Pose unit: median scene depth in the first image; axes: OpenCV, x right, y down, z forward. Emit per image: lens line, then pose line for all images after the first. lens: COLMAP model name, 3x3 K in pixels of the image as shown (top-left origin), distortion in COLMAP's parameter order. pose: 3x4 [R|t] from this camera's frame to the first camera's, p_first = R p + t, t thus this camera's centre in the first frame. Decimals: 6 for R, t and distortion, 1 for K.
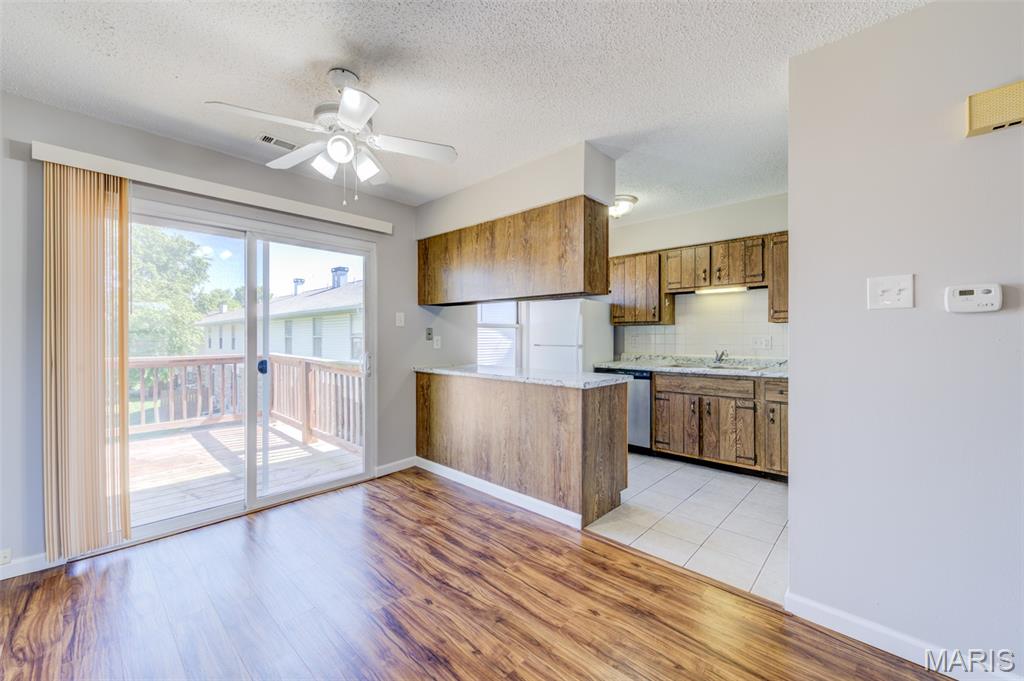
lens RADIAL K [[406.3, 0, 525.5], [0, 406.3, 337.5], [0, 0, 1]] dist [-0.002657, -0.000070]
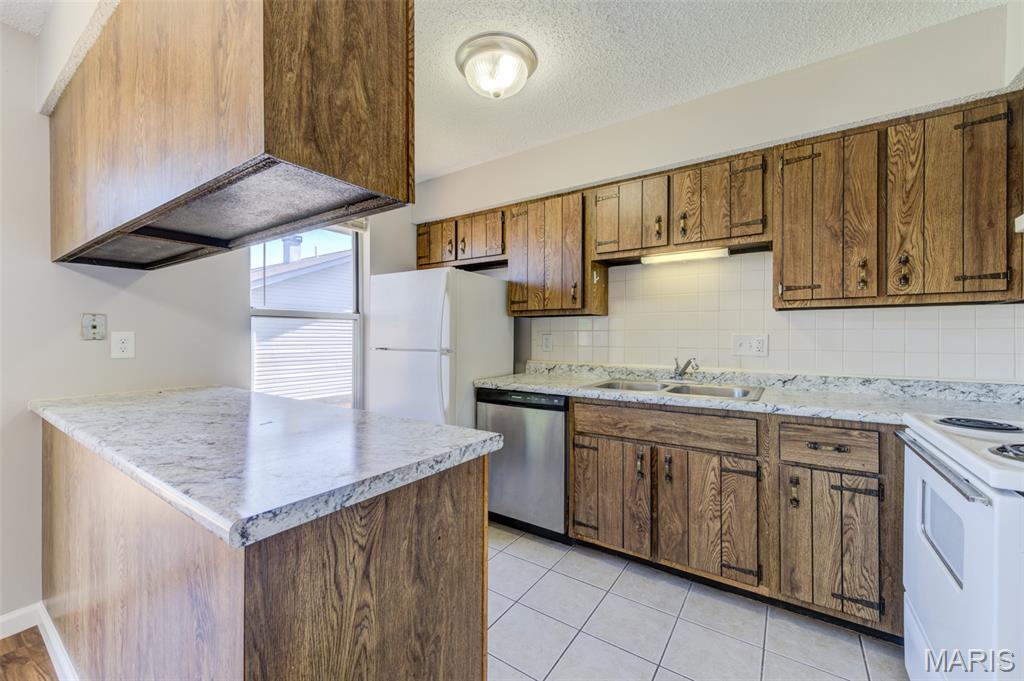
lens RADIAL K [[409.5, 0, 512.0], [0, 409.5, 340.5], [0, 0, 1]] dist [0.006331, -0.000295]
pose [[0.992633, 0.000184, 0.121162, 0.169969], [-0.001186, 0.999966, 0.008195, 0.001920], [-0.121157, -0.008278, 0.992599, 0.460645]]
